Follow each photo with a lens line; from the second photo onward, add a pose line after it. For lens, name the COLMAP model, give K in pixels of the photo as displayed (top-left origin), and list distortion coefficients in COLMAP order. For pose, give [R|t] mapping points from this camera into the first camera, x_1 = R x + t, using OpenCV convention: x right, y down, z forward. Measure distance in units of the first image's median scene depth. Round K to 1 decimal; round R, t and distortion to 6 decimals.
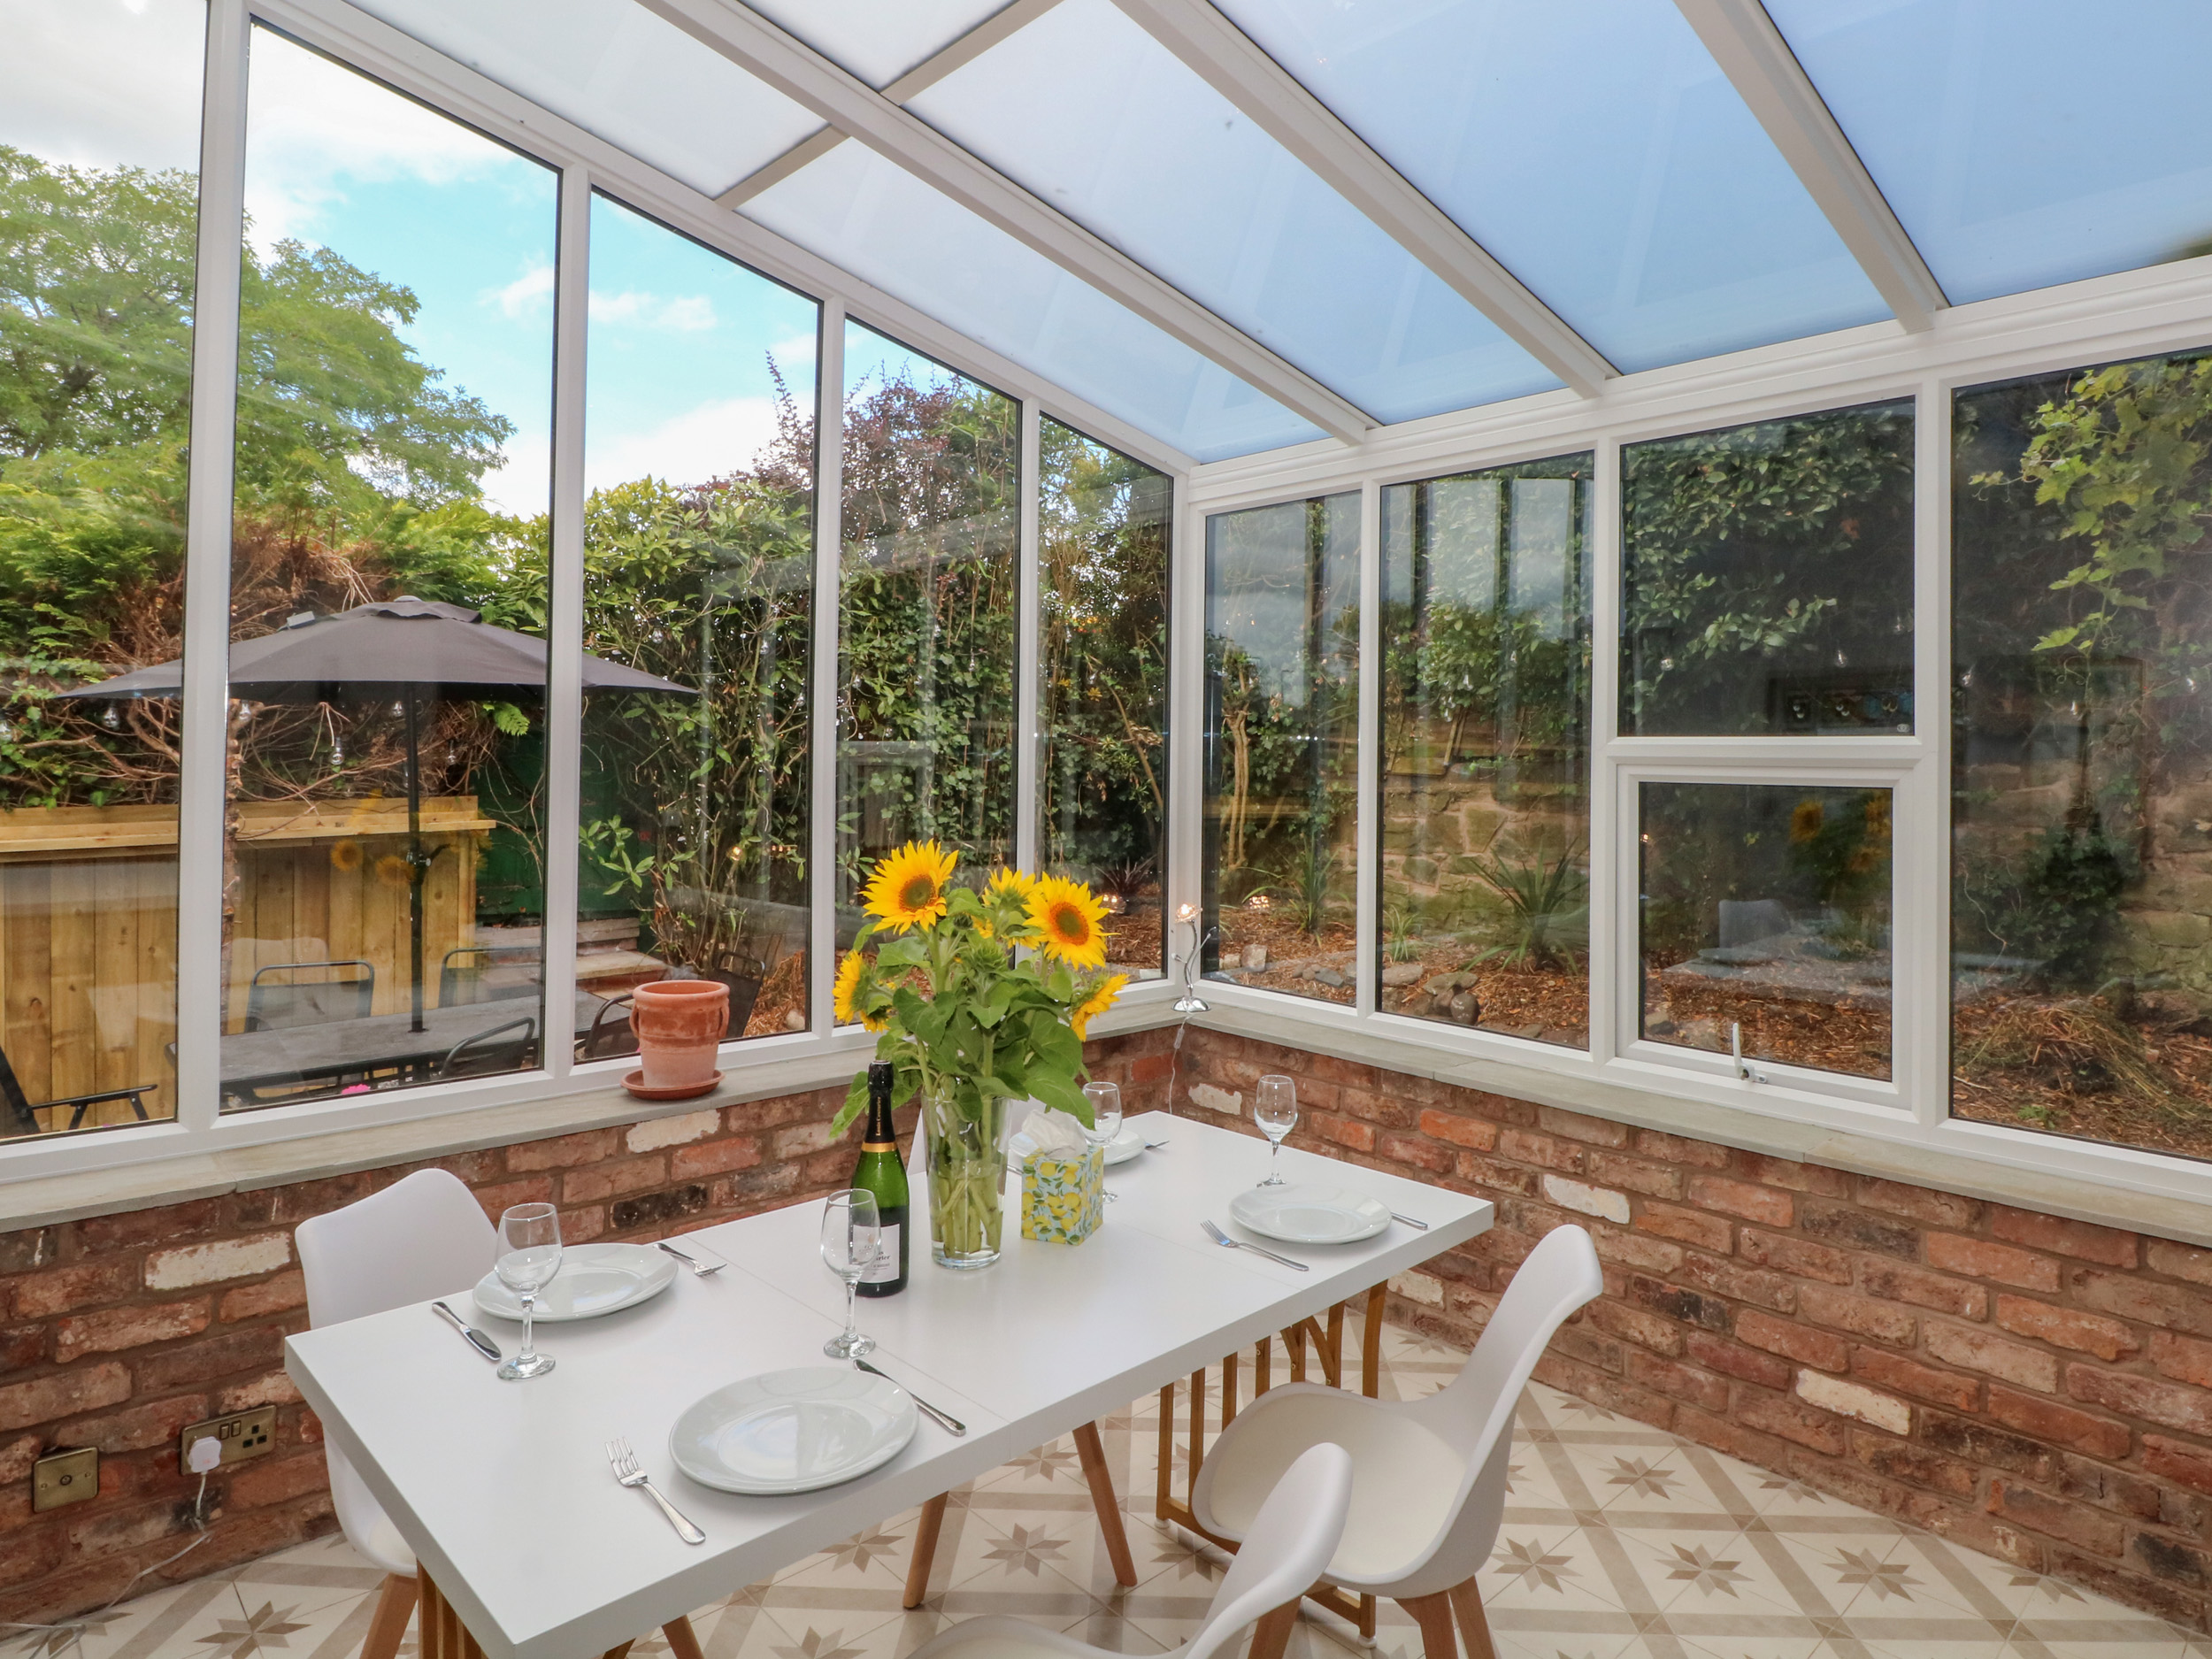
lens RADIAL K [[1270.4, 0, 1118.3], [0, 1270.4, 752.7], [0, 0, 1]] dist [0.002075, -0.015104]
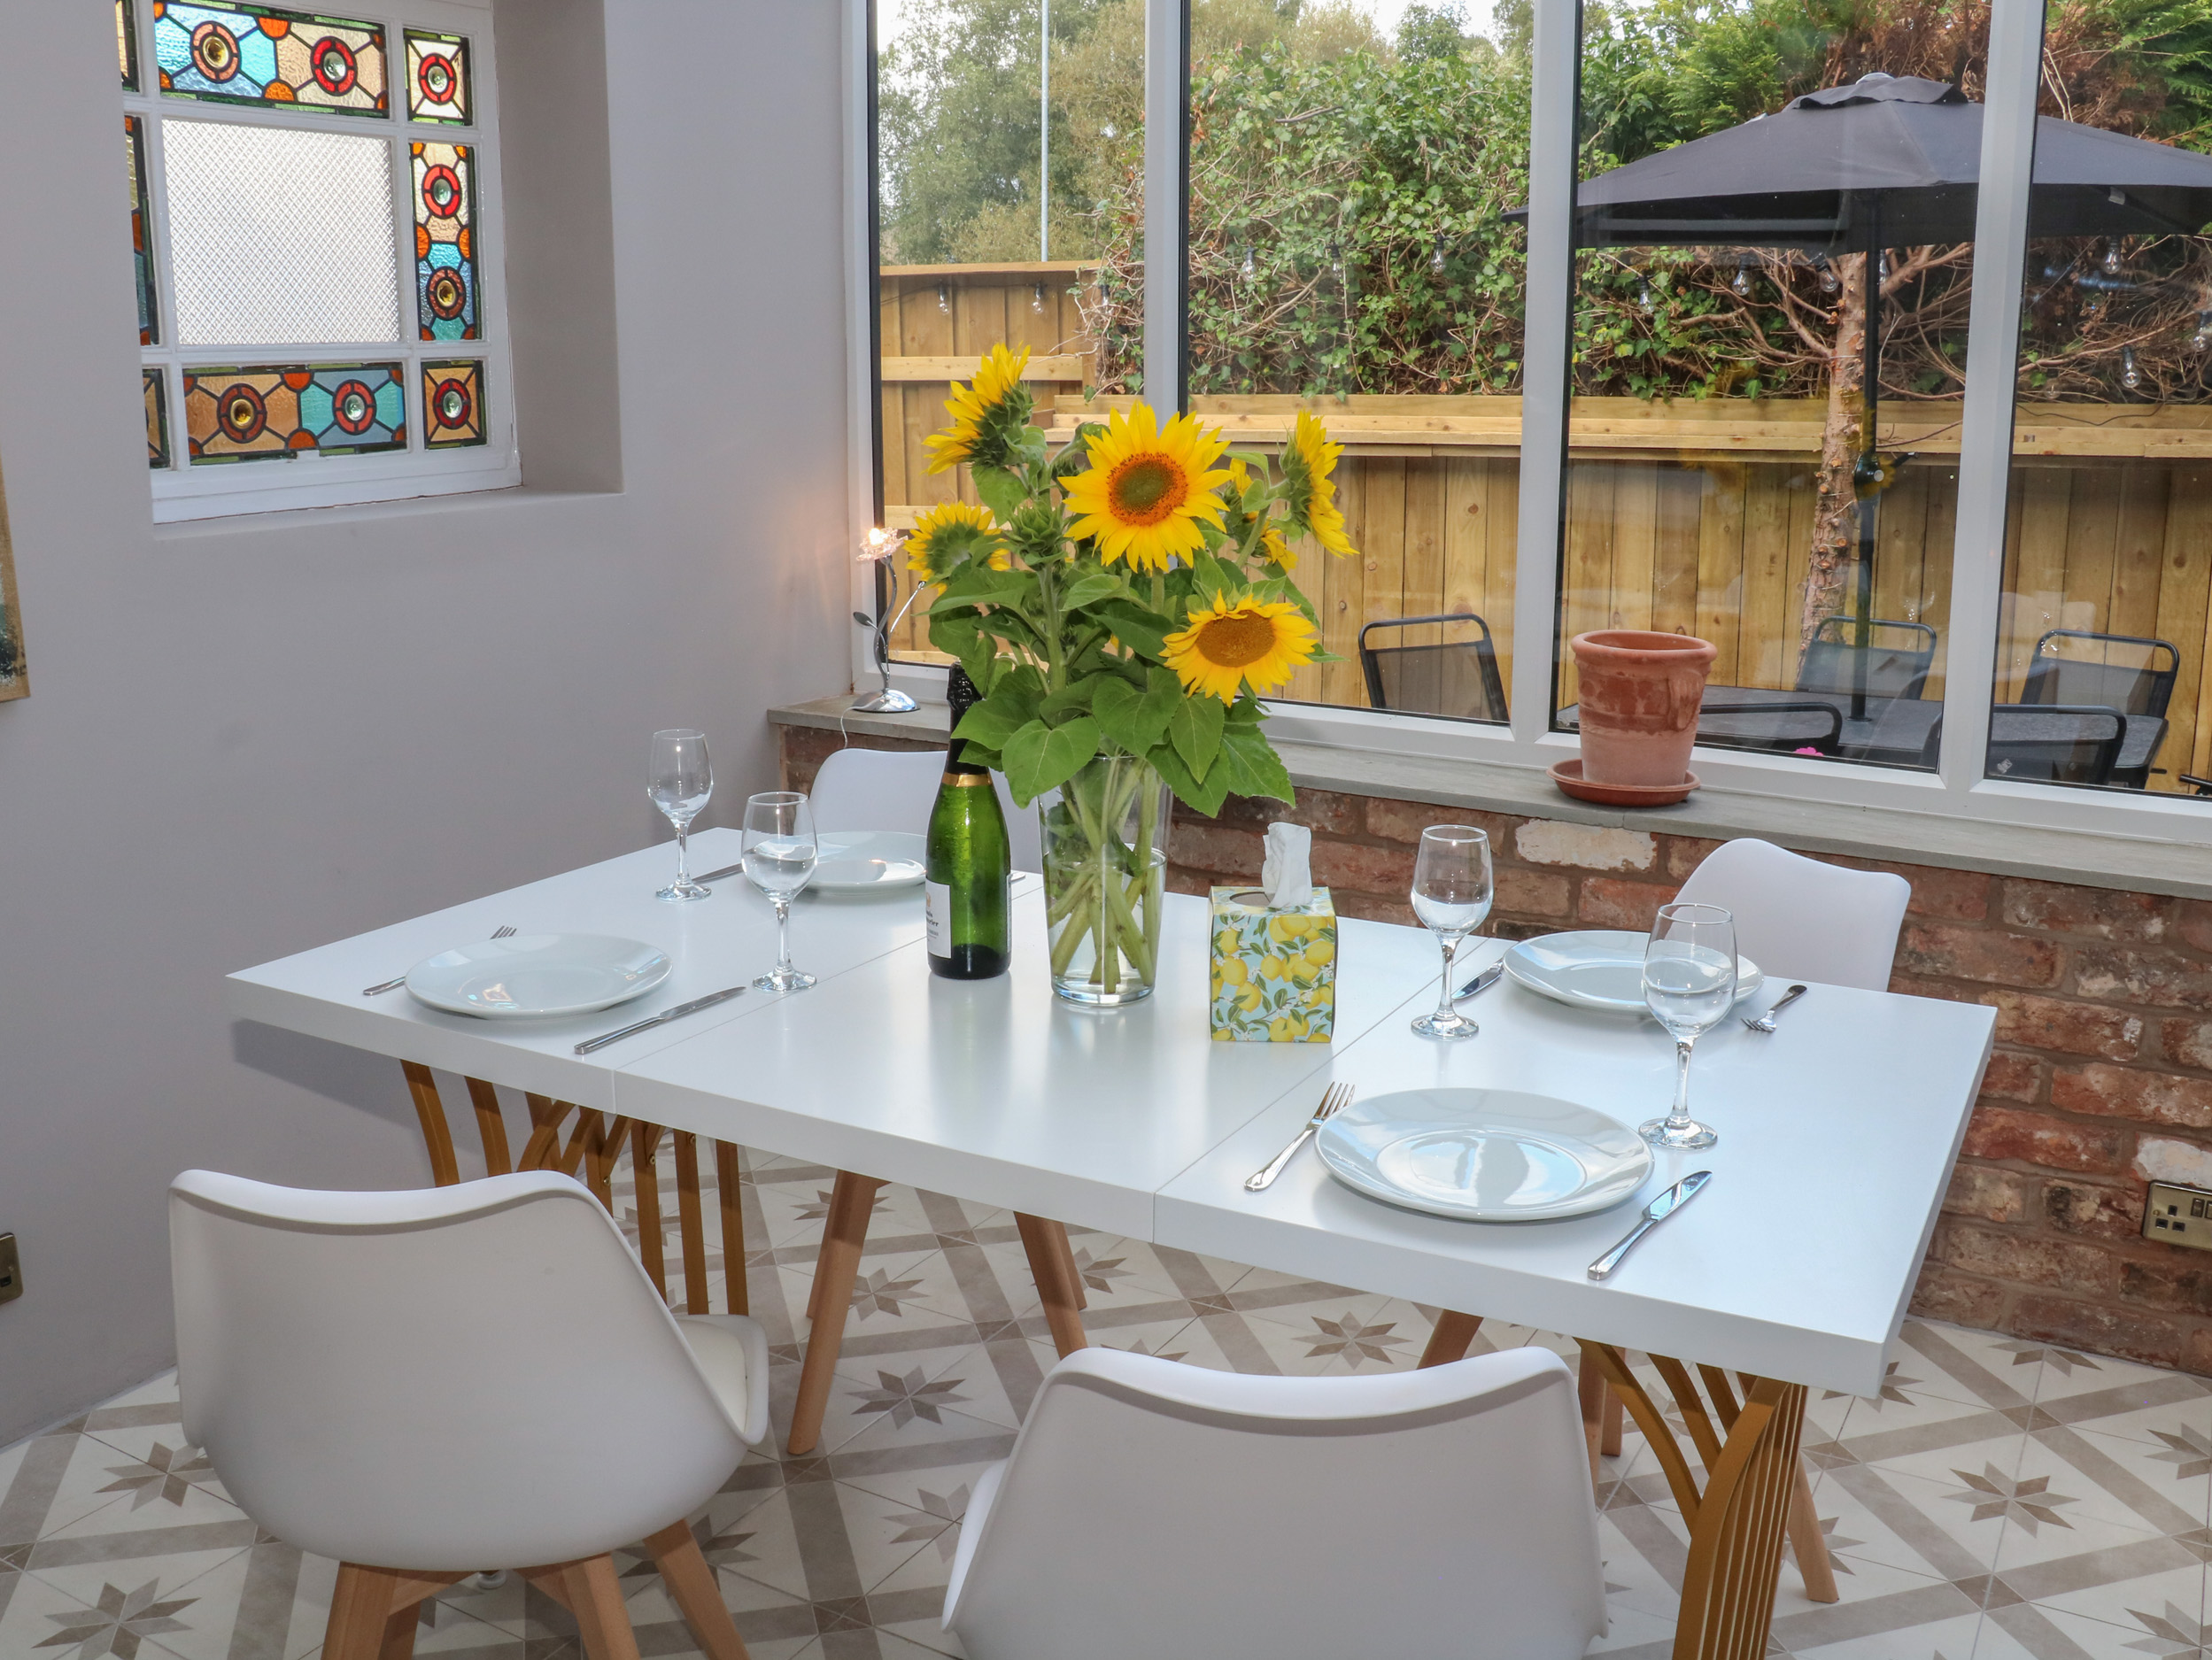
lens RADIAL K [[2014.3, 0, 1106.0], [0, 2014.3, 830.0], [0, 0, 1]] dist [-0.175316, 0.128357]
pose [[0.285000, 0.209940, -0.935254, 0.284656], [0.009281, 0.975069, 0.221706, 0.028591], [0.958483, -0.071866, 0.275947, 0.243391]]
